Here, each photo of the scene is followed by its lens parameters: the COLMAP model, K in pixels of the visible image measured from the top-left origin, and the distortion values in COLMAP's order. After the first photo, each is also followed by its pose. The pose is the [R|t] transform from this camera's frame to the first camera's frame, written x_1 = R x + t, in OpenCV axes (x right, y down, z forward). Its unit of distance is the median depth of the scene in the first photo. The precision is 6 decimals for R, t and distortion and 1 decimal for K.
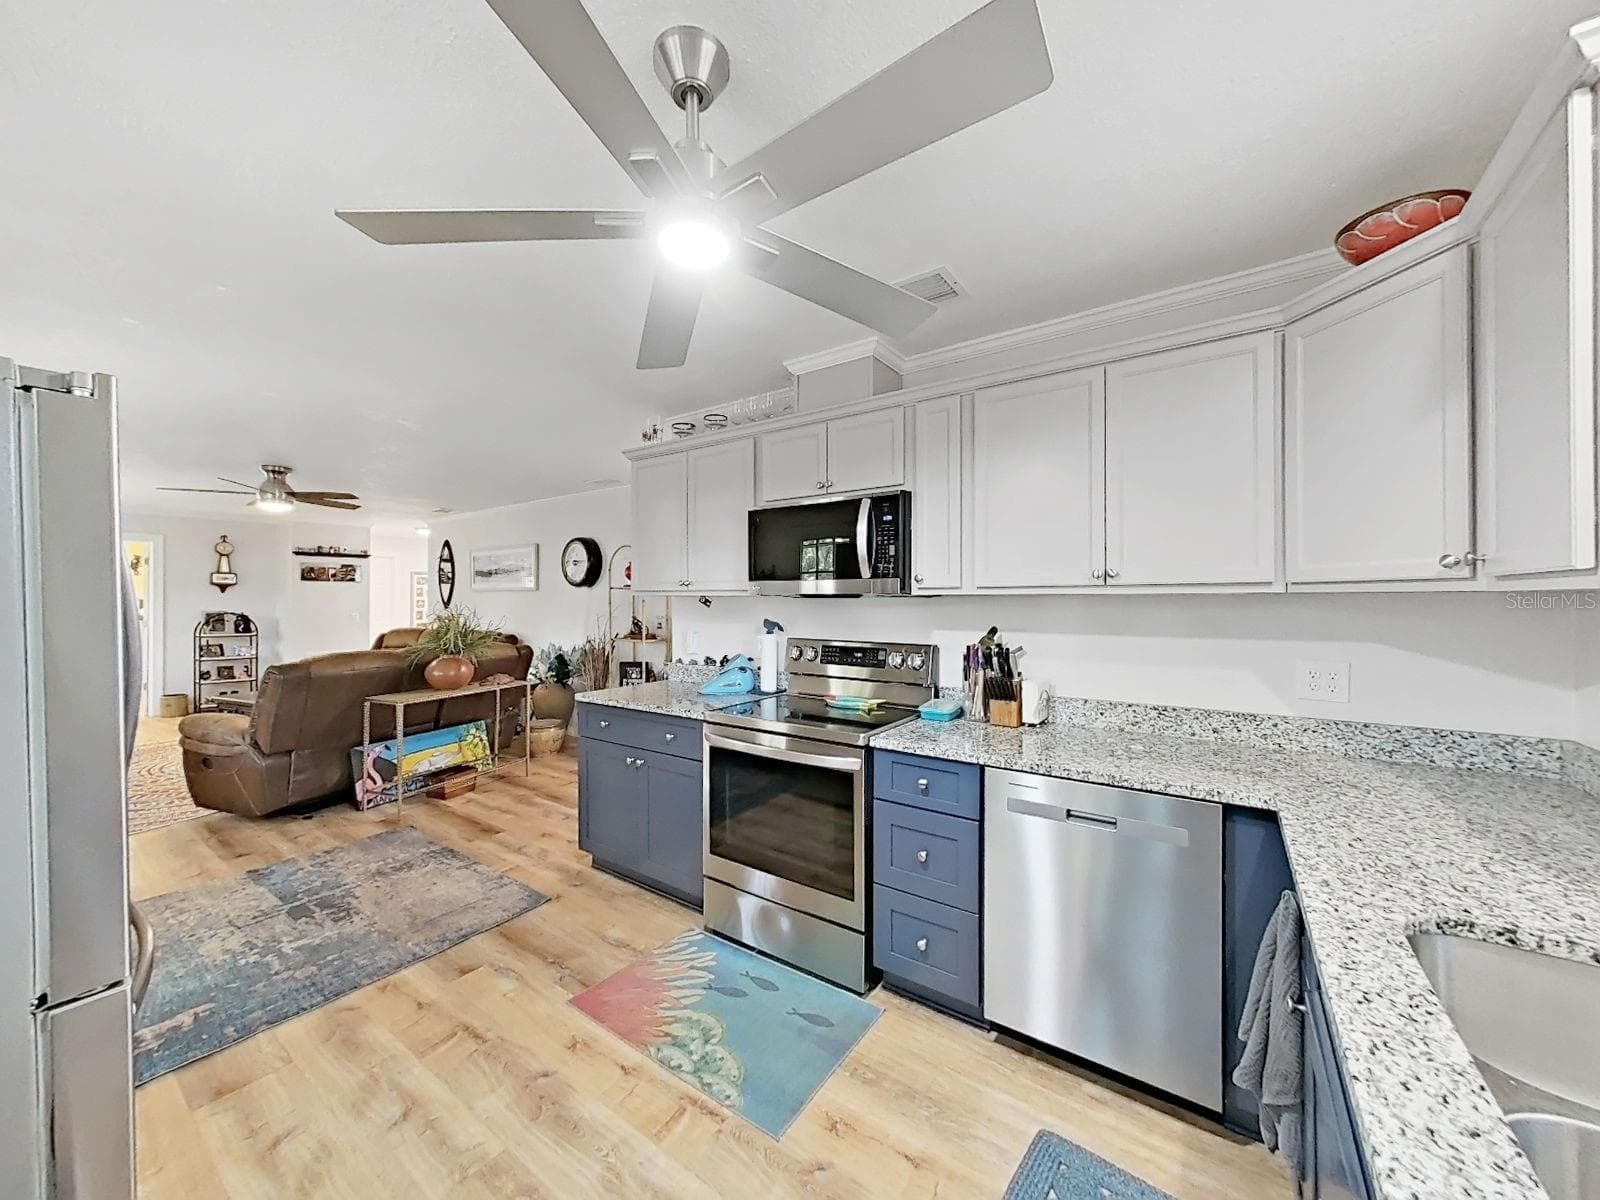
lens RADIAL K [[602.3, 0, 796.2], [0, 602.3, 599.9], [0, 0, 1]] dist [0.000177, 0.000045]
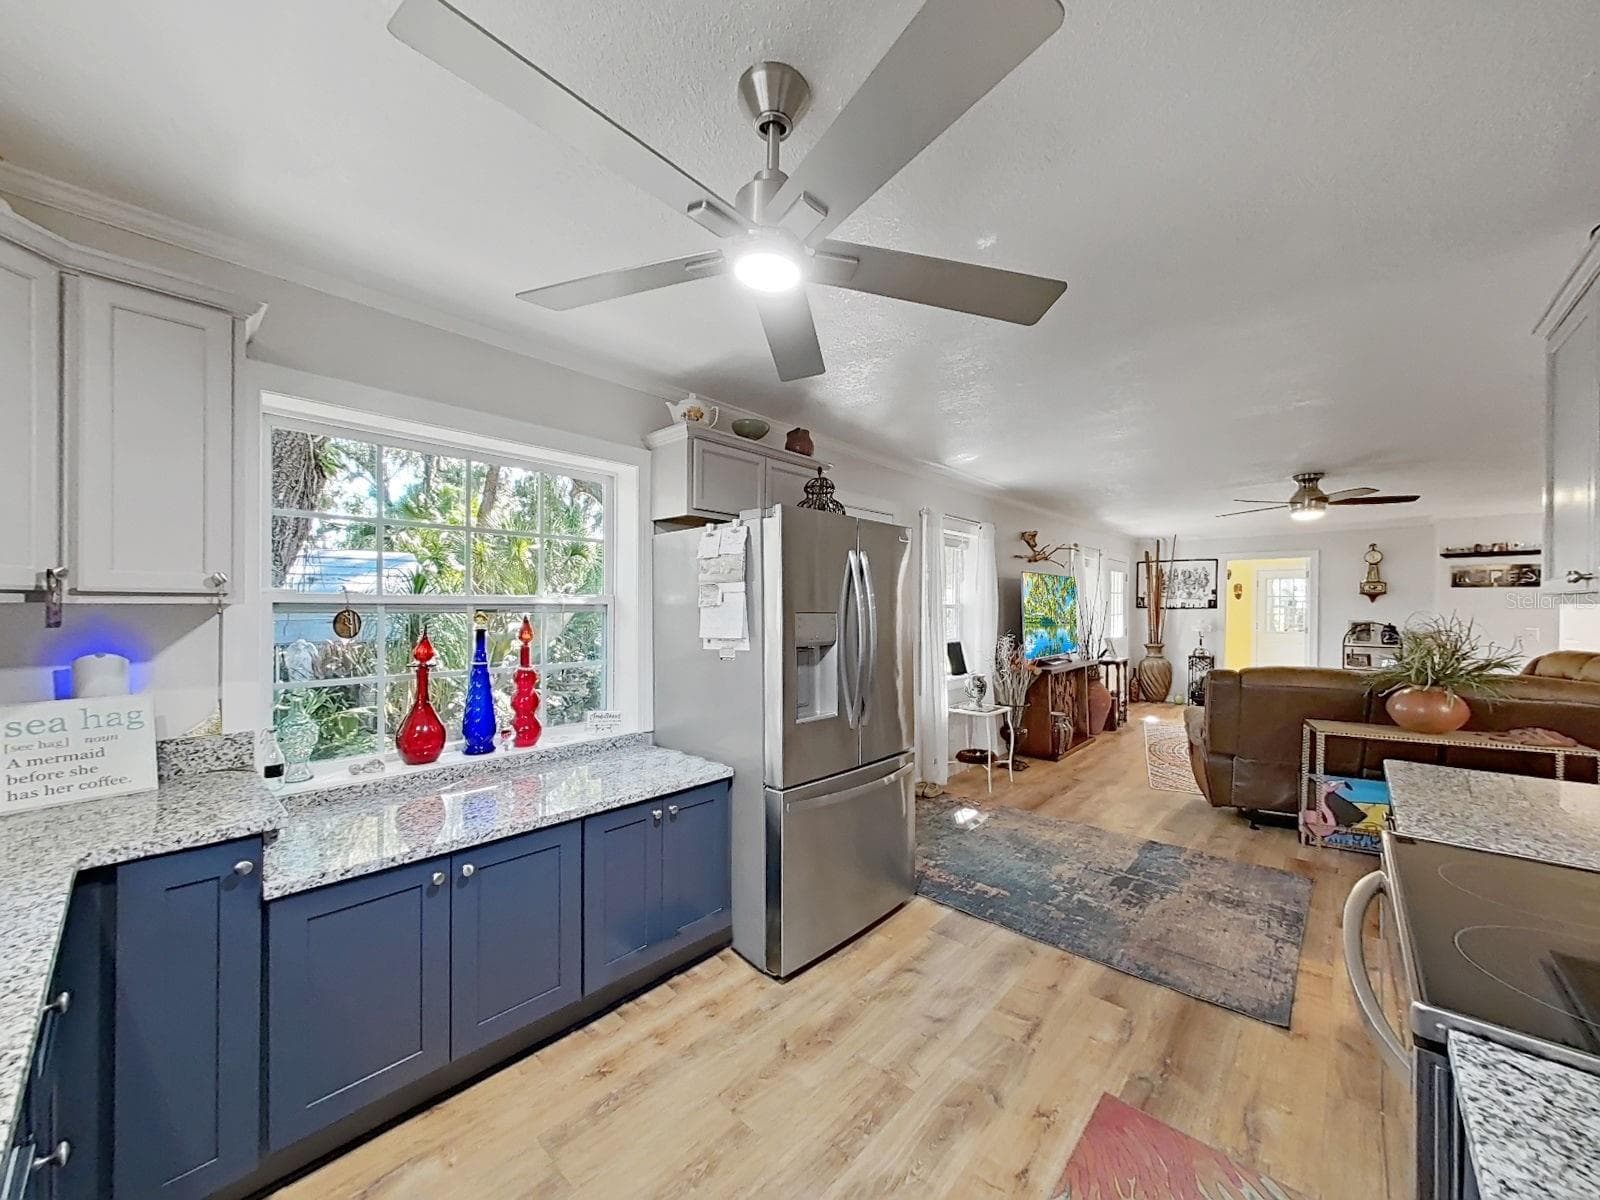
lens RADIAL K [[602.3, 0, 796.2], [0, 602.3, 599.9], [0, 0, 1]] dist [0.000177, 0.000045]
pose [[-0.122196, -0.011809, -0.992436, 0.303573], [-0.004067, 0.999927, -0.011397, -0.001667], [0.992498, 0.002644, -0.122235, 0.405392]]
